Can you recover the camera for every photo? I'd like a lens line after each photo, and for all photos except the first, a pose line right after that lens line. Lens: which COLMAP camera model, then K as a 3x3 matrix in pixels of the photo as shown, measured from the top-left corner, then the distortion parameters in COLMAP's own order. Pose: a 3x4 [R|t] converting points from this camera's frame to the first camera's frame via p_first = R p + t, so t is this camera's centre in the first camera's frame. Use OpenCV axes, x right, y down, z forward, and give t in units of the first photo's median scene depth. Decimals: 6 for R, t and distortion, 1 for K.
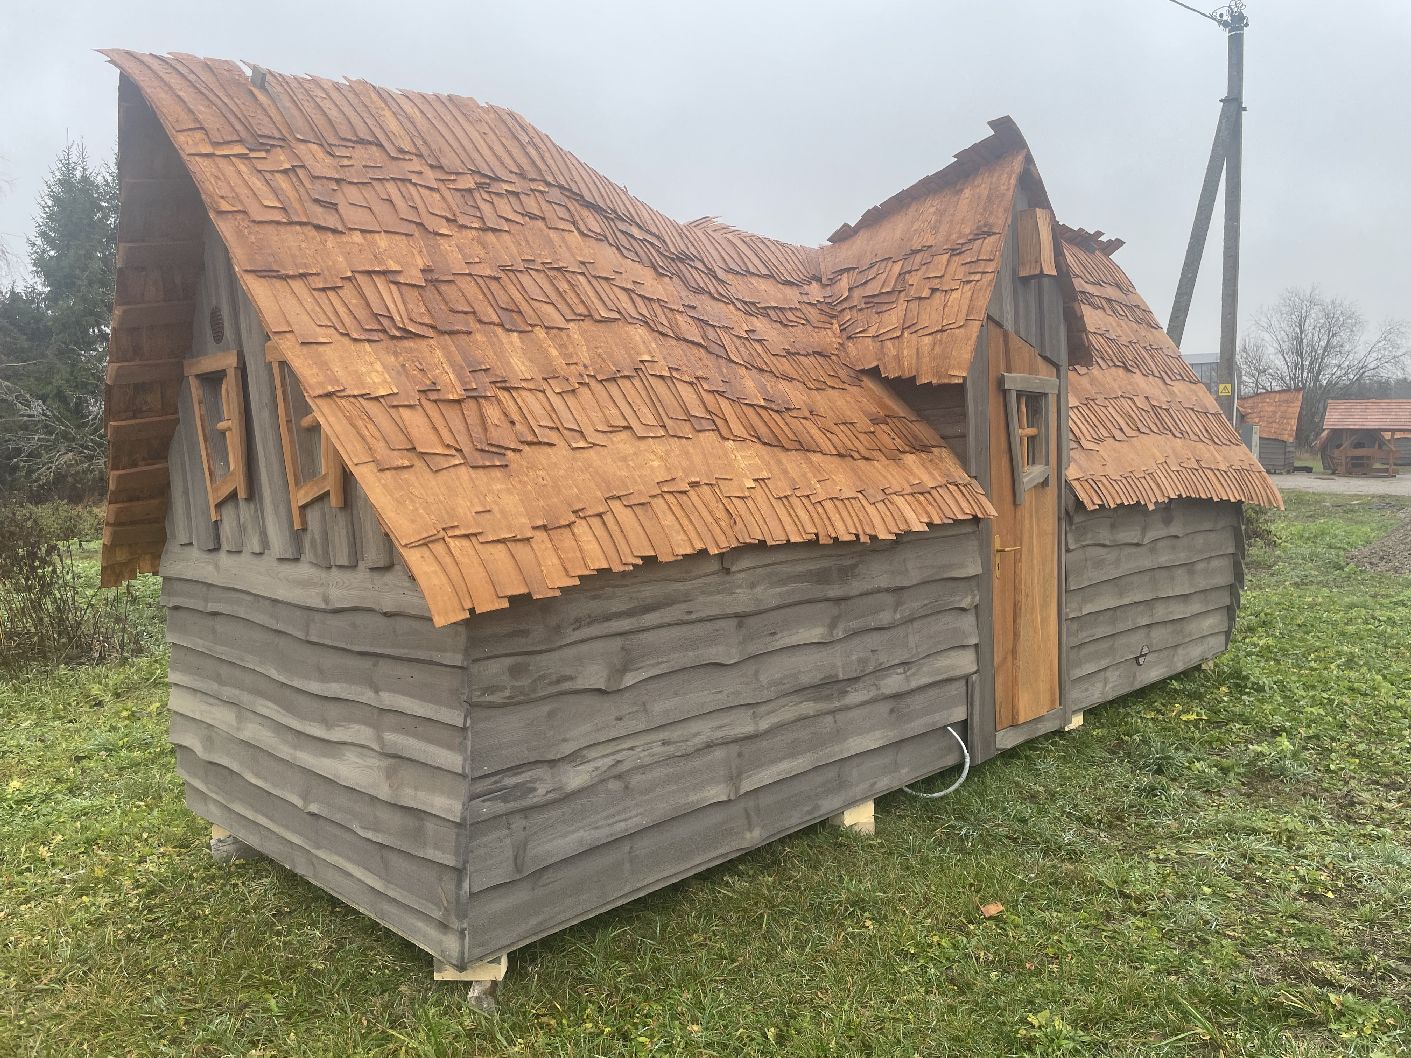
lens RADIAL K [[1068.8, 0, 705.5], [0, 1068.8, 516.0], [0, 0, 1]] dist [0.095032, -0.128394]
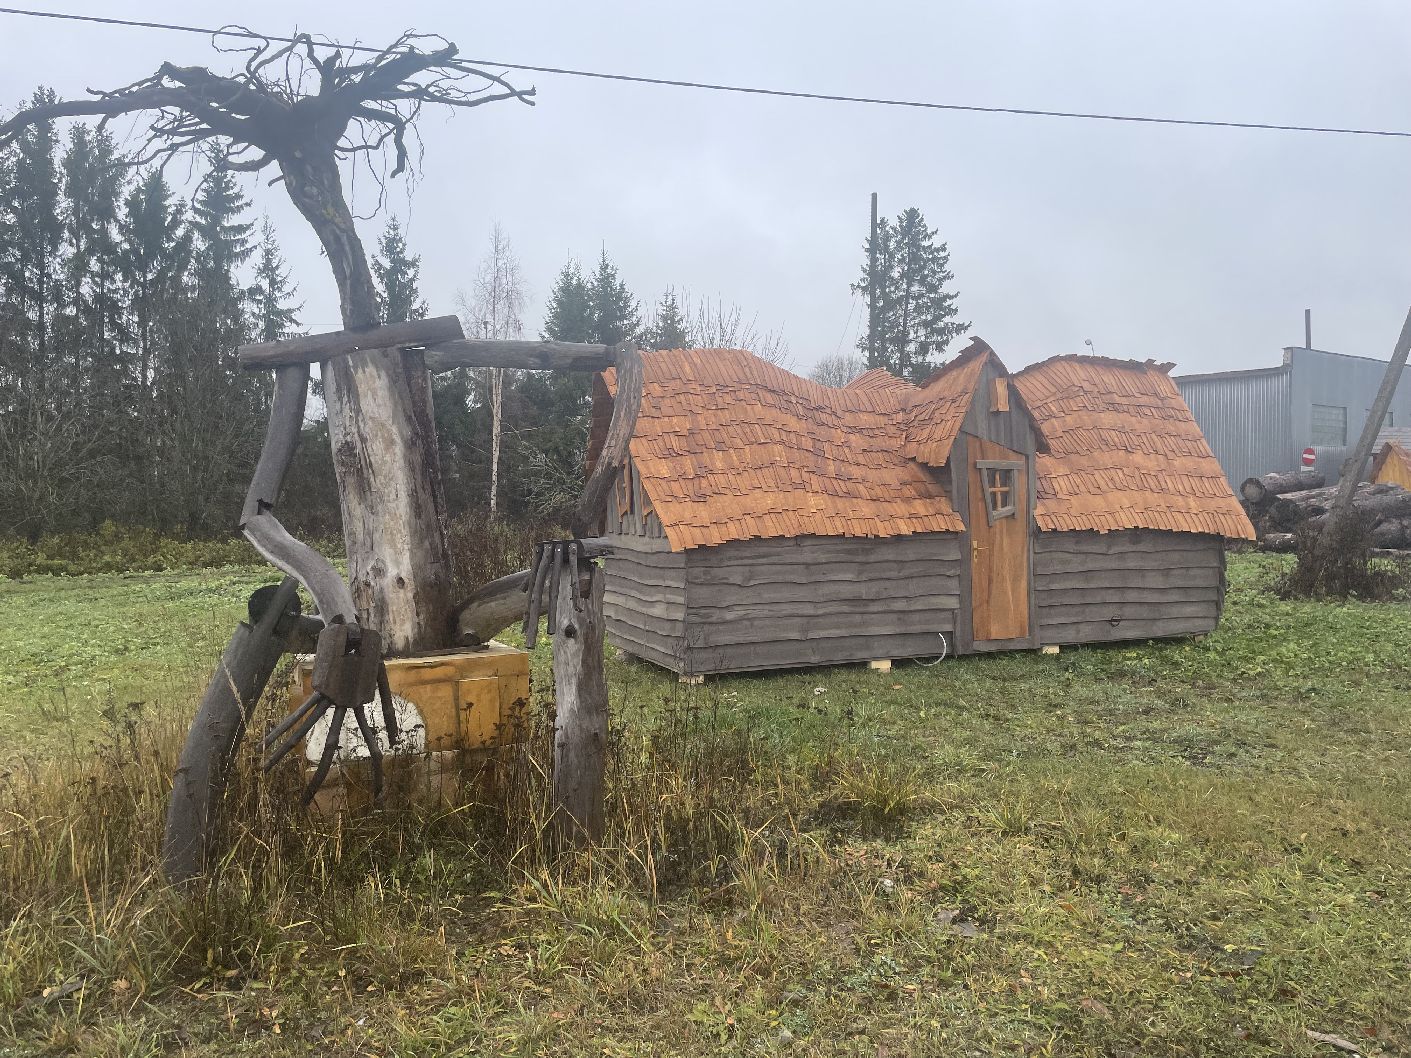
lens RADIAL K [[1068.8, 0, 704.2], [0, 1068.8, 530.5], [0, 0, 1]] dist [0.095032, -0.128394]
pose [[0.923666, 0.024535, -0.382413, 0.681280], [-0.034714, 0.999202, -0.019739, 0.065733], [0.381624, 0.031507, 0.923780, -1.230326]]
